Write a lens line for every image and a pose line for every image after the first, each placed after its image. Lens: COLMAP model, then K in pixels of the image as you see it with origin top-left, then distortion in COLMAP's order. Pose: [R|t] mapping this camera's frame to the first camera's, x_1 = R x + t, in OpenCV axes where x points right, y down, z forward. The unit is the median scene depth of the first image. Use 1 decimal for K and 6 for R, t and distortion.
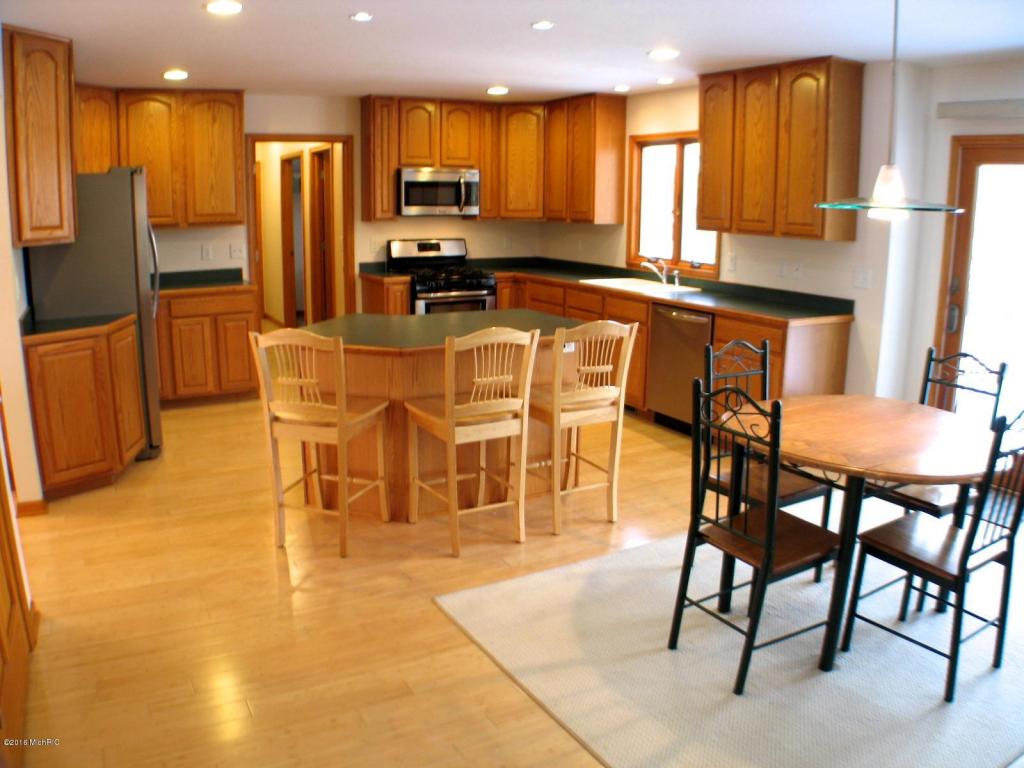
lens RADIAL K [[795.7, 0, 503.5], [0, 795.7, 386.9], [0, 0, 1]] dist [-0.243519, 0.097662]
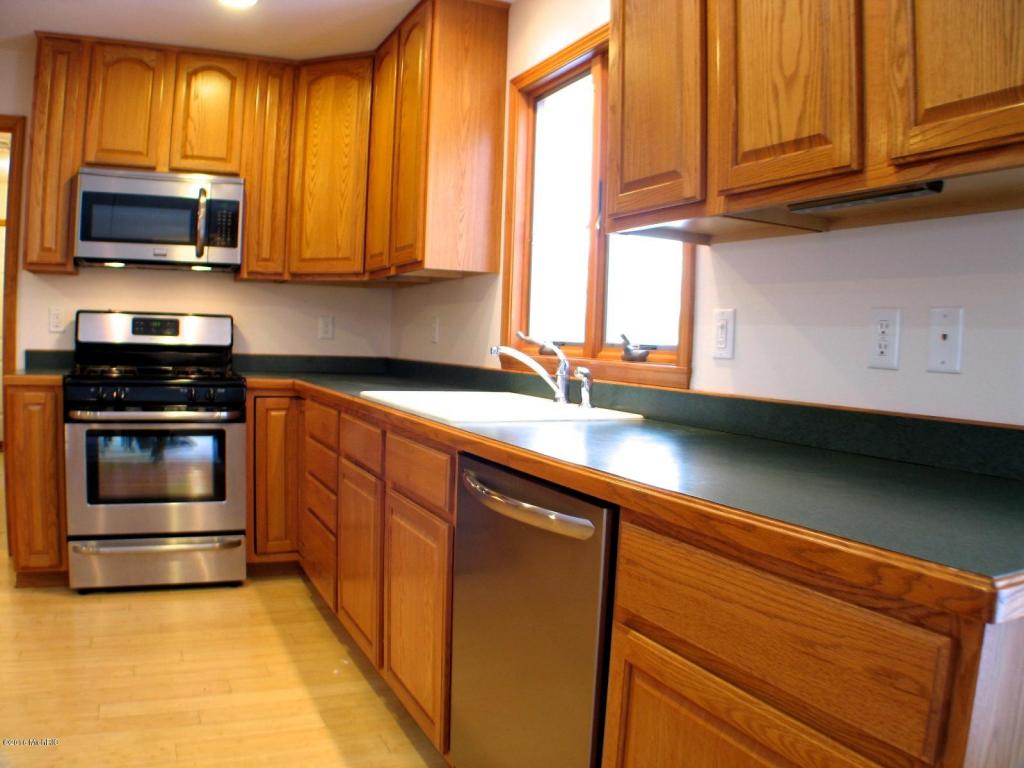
lens RADIAL K [[795.7, 0, 503.5], [0, 795.7, 386.9], [0, 0, 1]] dist [-0.243519, 0.097662]
pose [[0.997842, 0.030686, -0.058041, 0.203784], [-0.040269, 0.984291, -0.171900, -0.070981], [0.051854, 0.173866, 0.983403, 0.618955]]
